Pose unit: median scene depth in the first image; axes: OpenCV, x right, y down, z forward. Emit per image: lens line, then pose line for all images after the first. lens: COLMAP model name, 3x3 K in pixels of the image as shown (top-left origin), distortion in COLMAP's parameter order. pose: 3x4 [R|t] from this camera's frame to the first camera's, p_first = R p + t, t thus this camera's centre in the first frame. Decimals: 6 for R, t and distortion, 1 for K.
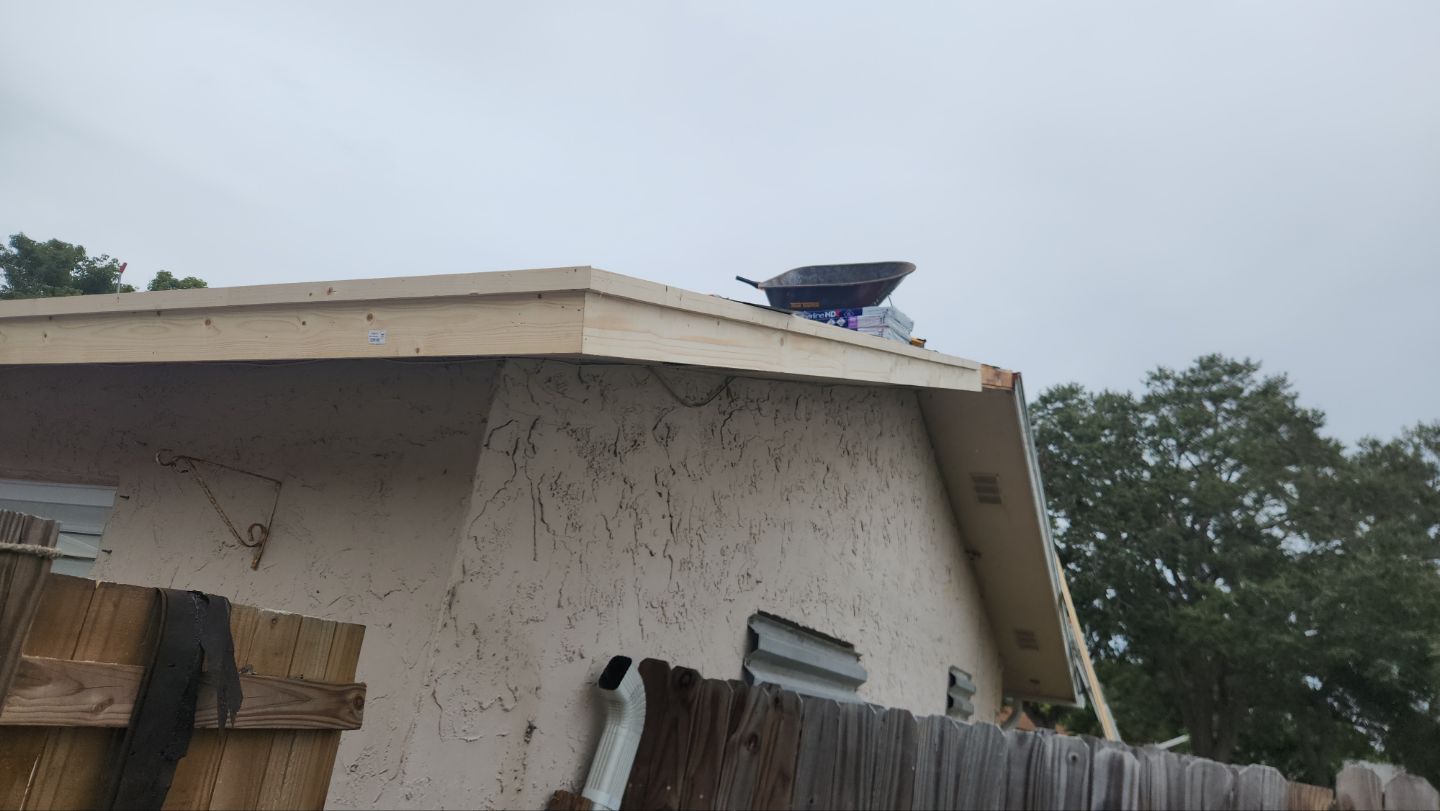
lens RADIAL K [[911.8, 0, 697.3], [0, 911.8, 408.9], [0, 0, 1]] dist [0.069701, -0.058490]
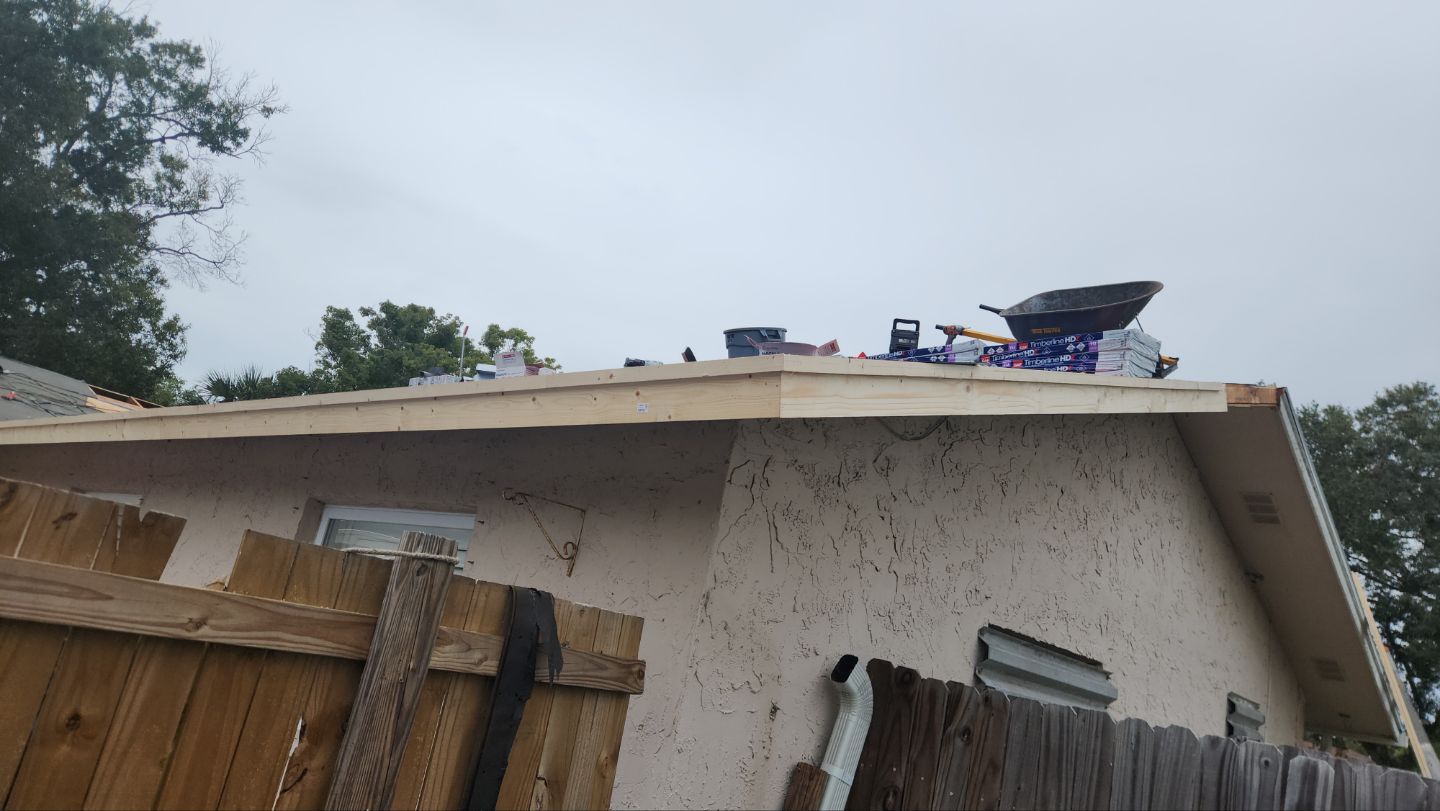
lens RADIAL K [[911.8, 0, 718.6], [0, 911.8, 408.2], [0, 0, 1]] dist [0.069701, -0.058490]
pose [[0.959875, -0.039521, -0.277630, 0.101567], [0.033803, 0.999107, -0.025355, -0.027299], [0.278384, 0.014953, 0.960354, -0.205716]]
